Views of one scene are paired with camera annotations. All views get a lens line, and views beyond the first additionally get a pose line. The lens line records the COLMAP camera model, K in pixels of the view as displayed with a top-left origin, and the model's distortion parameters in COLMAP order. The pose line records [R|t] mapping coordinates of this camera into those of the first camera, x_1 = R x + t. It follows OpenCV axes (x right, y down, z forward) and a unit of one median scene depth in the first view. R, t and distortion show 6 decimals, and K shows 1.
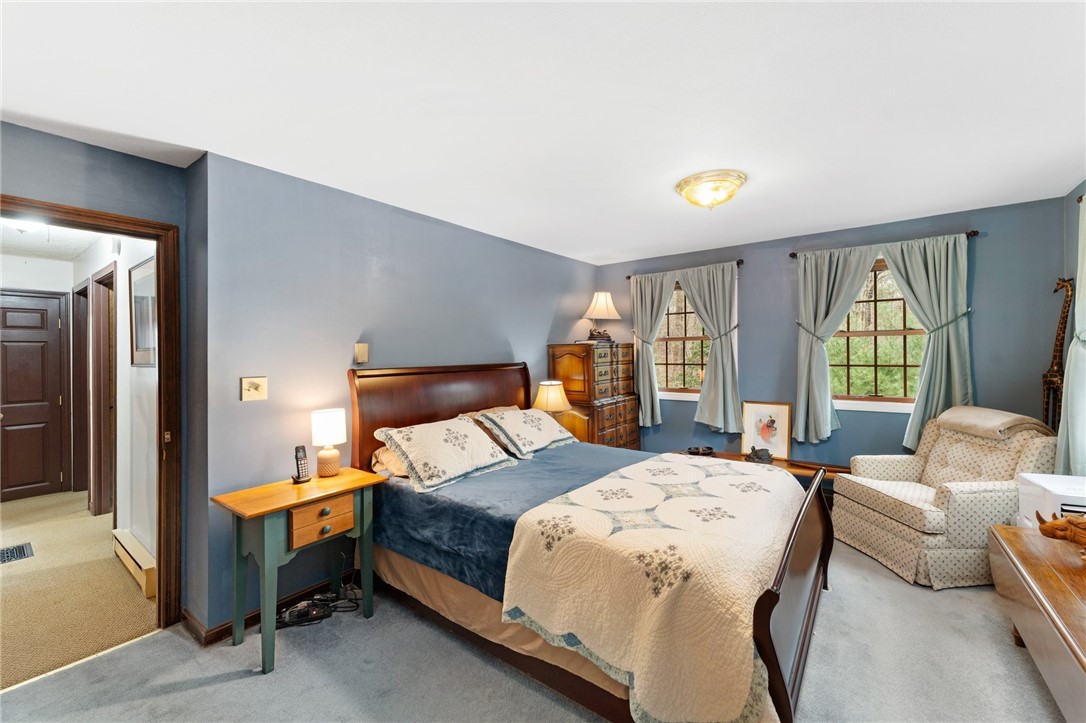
lens RADIAL K [[433.2, 0, 542.9], [0, 433.2, 350.6], [0, 0, 1]] dist [0.000310, 0.000019]
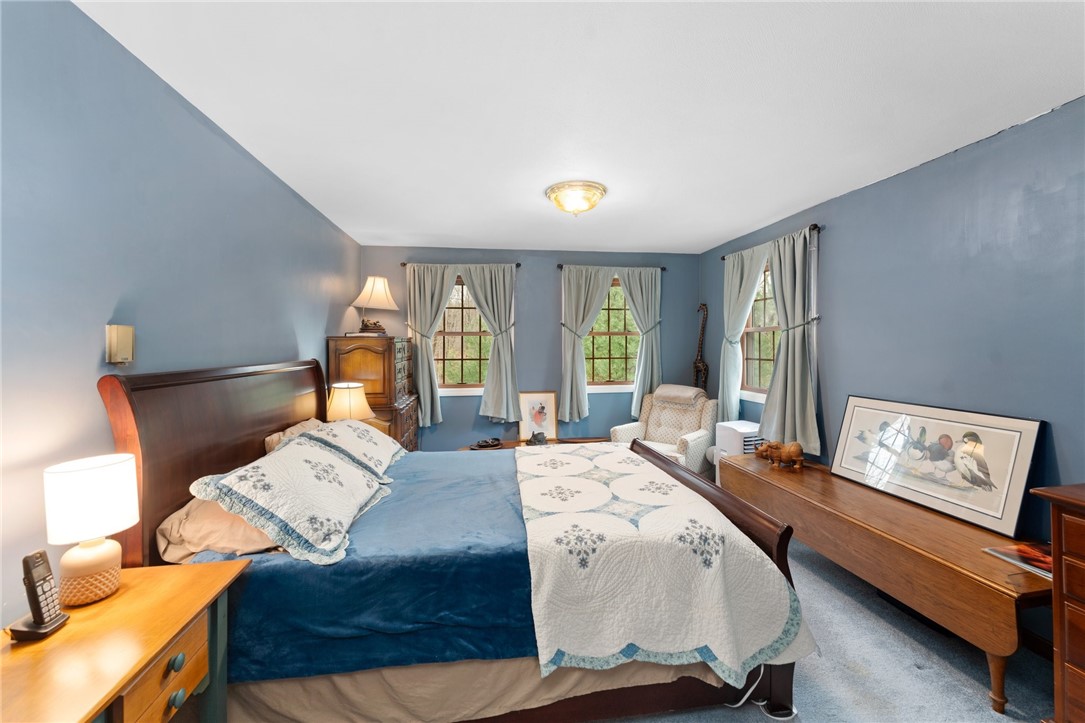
lens RADIAL K [[436.3, 0, 540.3], [0, 436.3, 347.0], [0, 0, 1]] dist [0.000816, 0.000139]
pose [[0.707281, 0.005965, 0.706908, -0.393718], [-0.005990, 0.999979, -0.002445, 0.006530], [-0.706907, -0.002506, 0.707302, 0.248074]]
